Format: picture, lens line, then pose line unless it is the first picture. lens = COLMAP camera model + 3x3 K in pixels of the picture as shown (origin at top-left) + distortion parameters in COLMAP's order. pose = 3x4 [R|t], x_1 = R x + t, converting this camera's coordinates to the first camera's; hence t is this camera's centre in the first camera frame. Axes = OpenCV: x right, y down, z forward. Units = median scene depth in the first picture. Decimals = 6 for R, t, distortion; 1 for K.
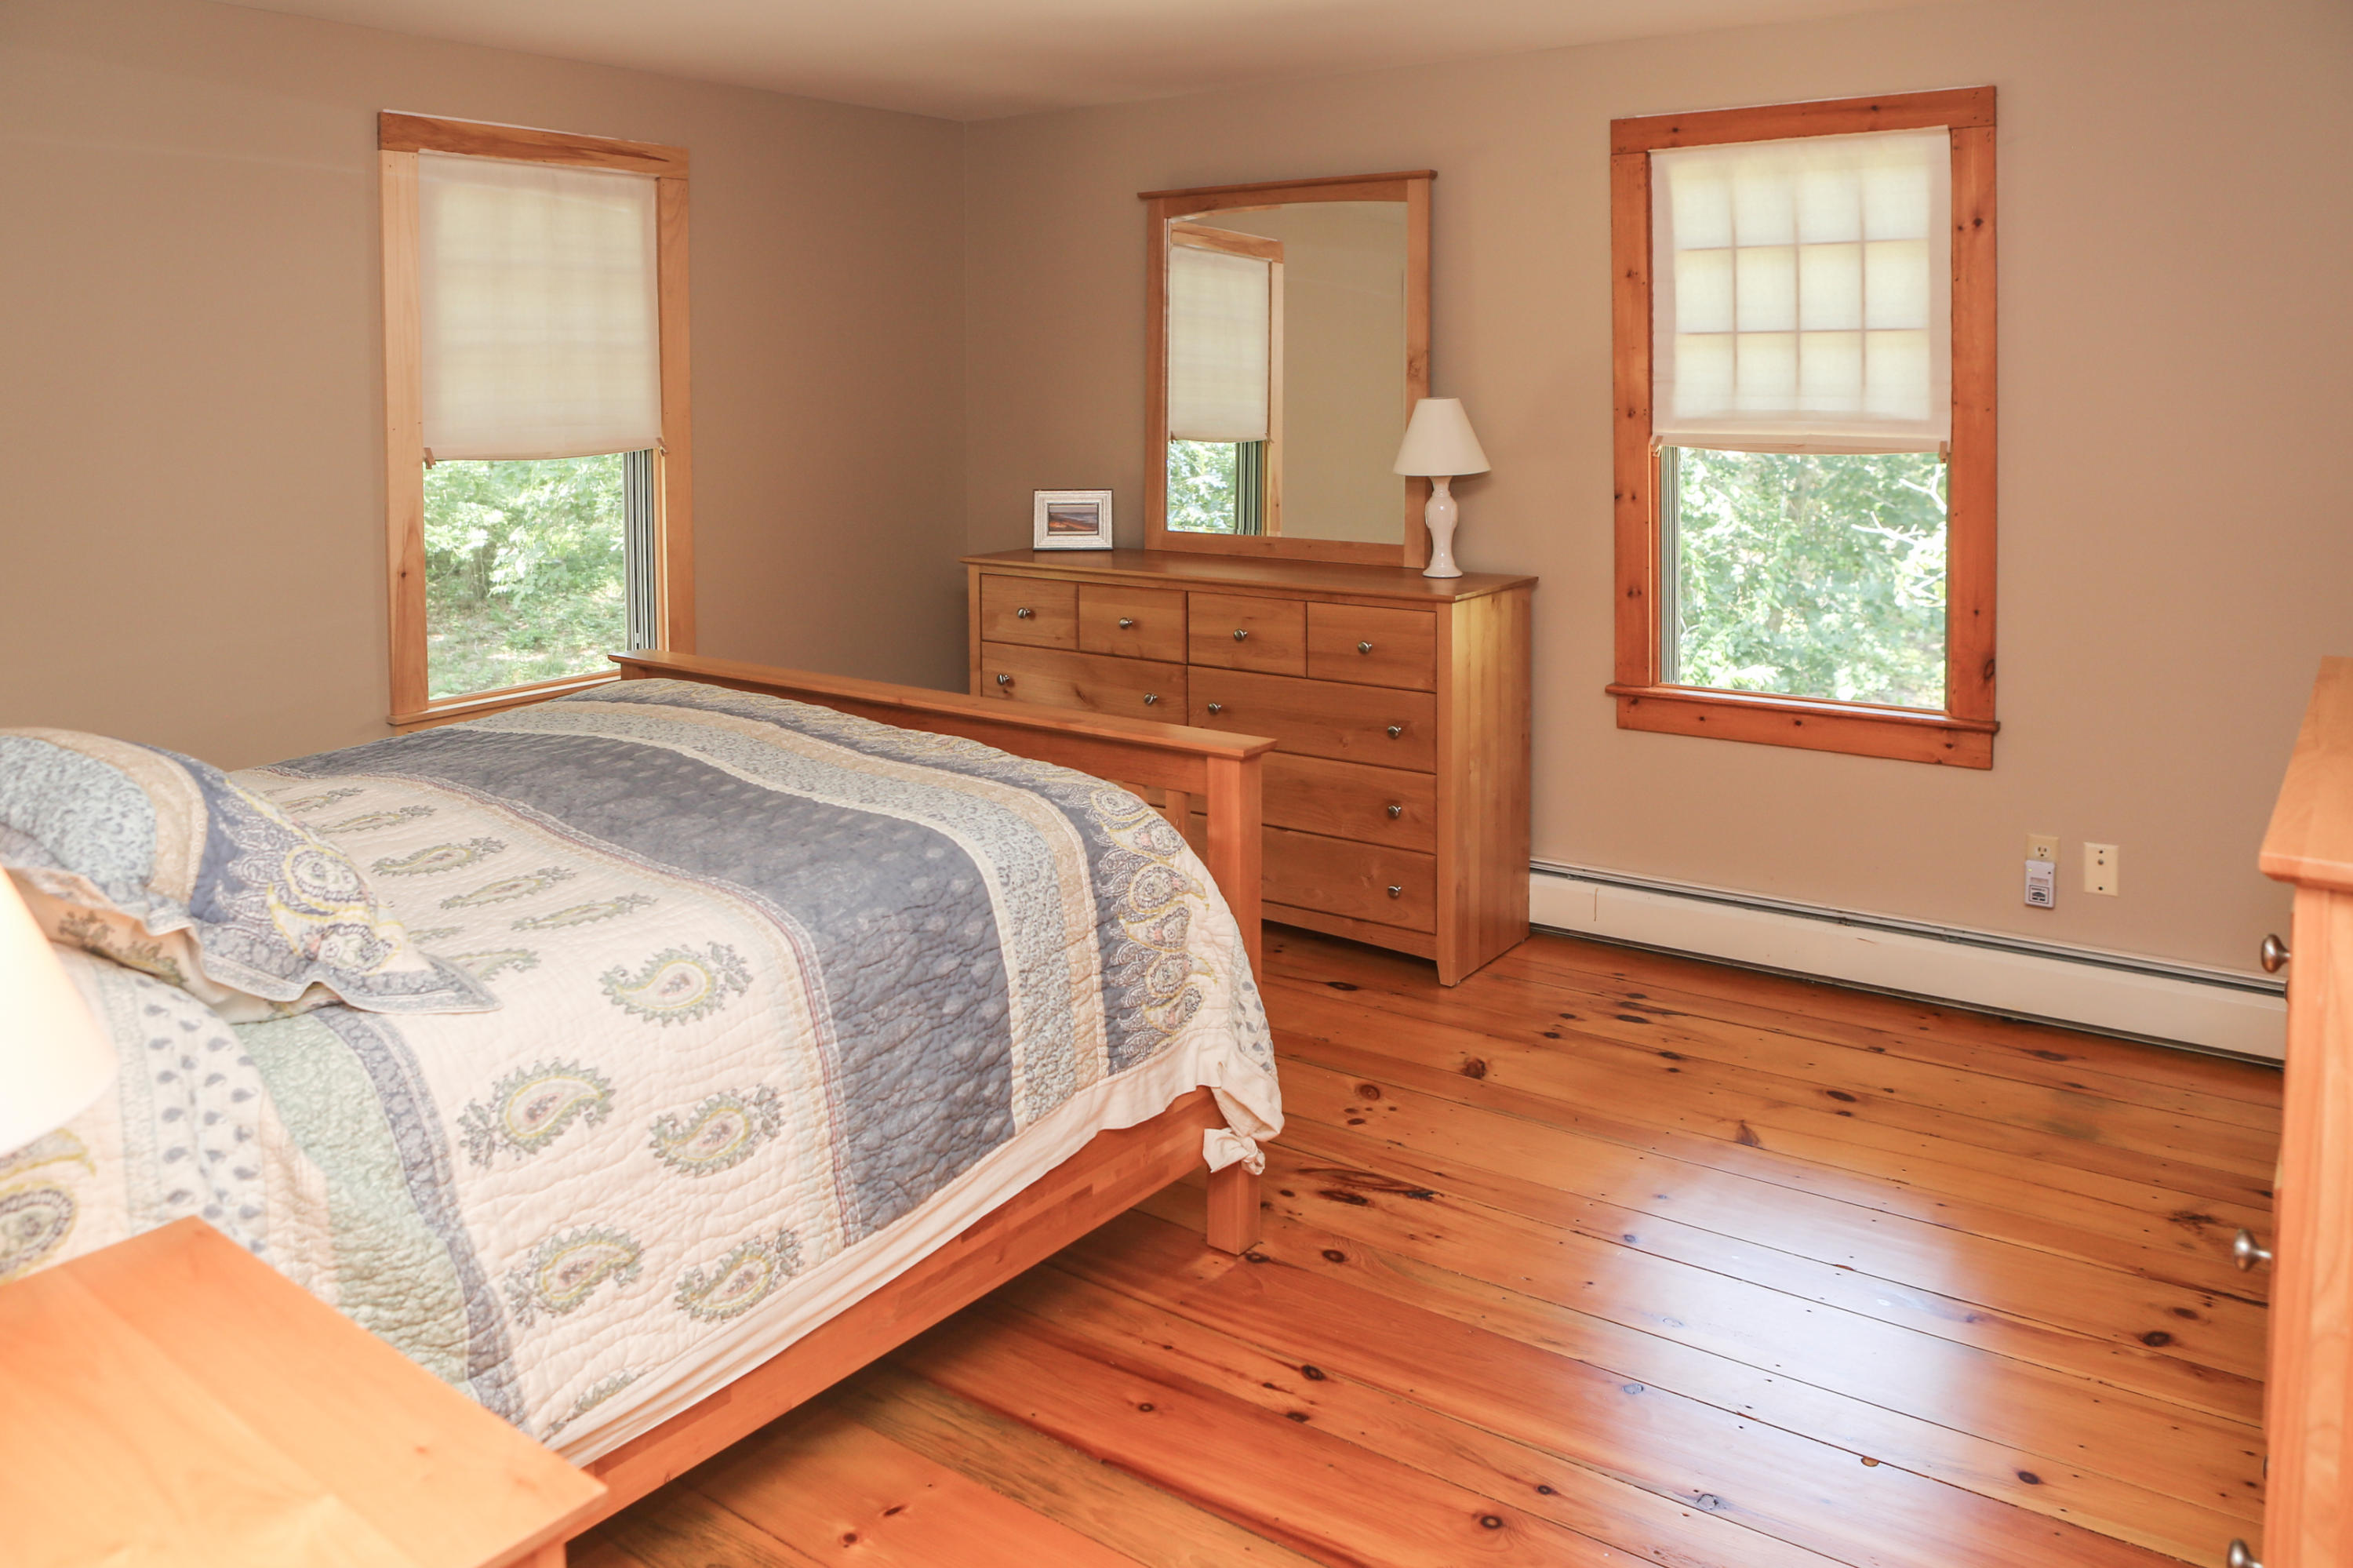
lens RADIAL K [[1688.2, 0, 1176.5], [0, 1688.2, 784.0], [0, 0, 1]] dist [-0.108654, 0.071291]
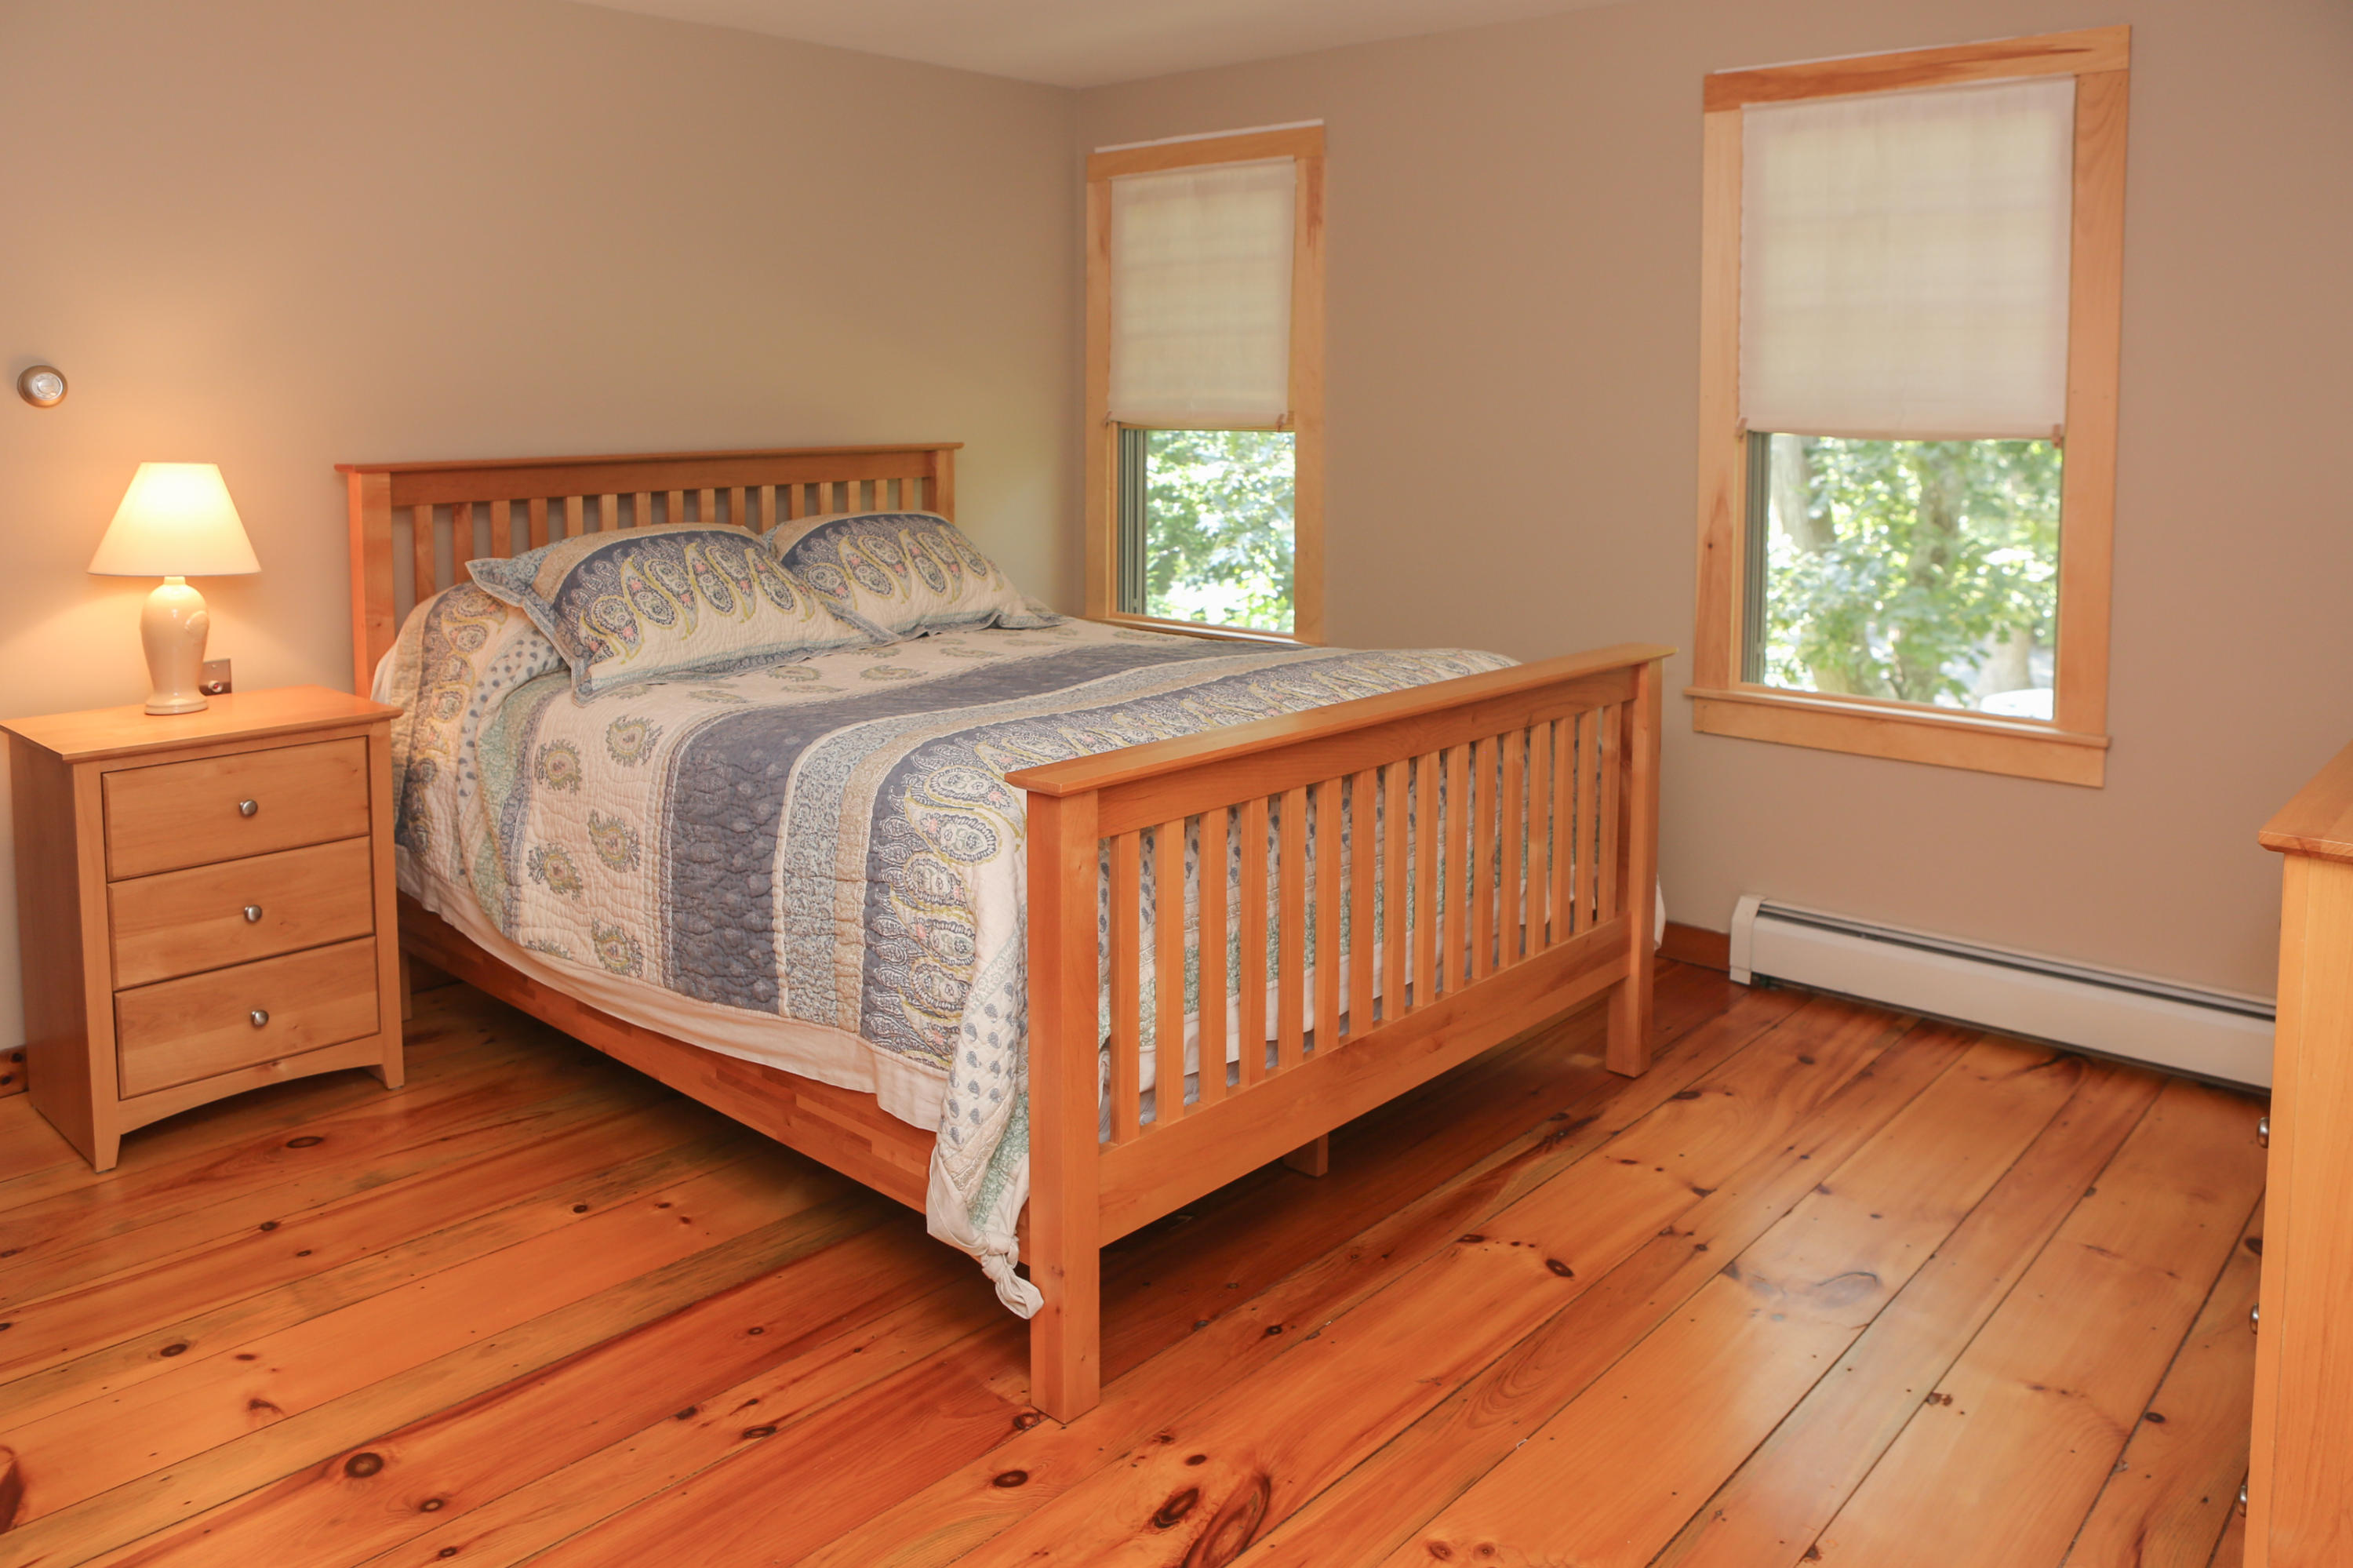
lens RADIAL K [[1688.2, 0, 1176.5], [0, 1688.2, 784.0], [0, 0, 1]] dist [-0.108654, 0.071291]
pose [[-0.093493, 0.216879, -0.971711, 0.843046], [-0.231285, 0.944555, 0.233071, -0.229280], [0.968383, 0.246533, -0.038148, 1.165671]]
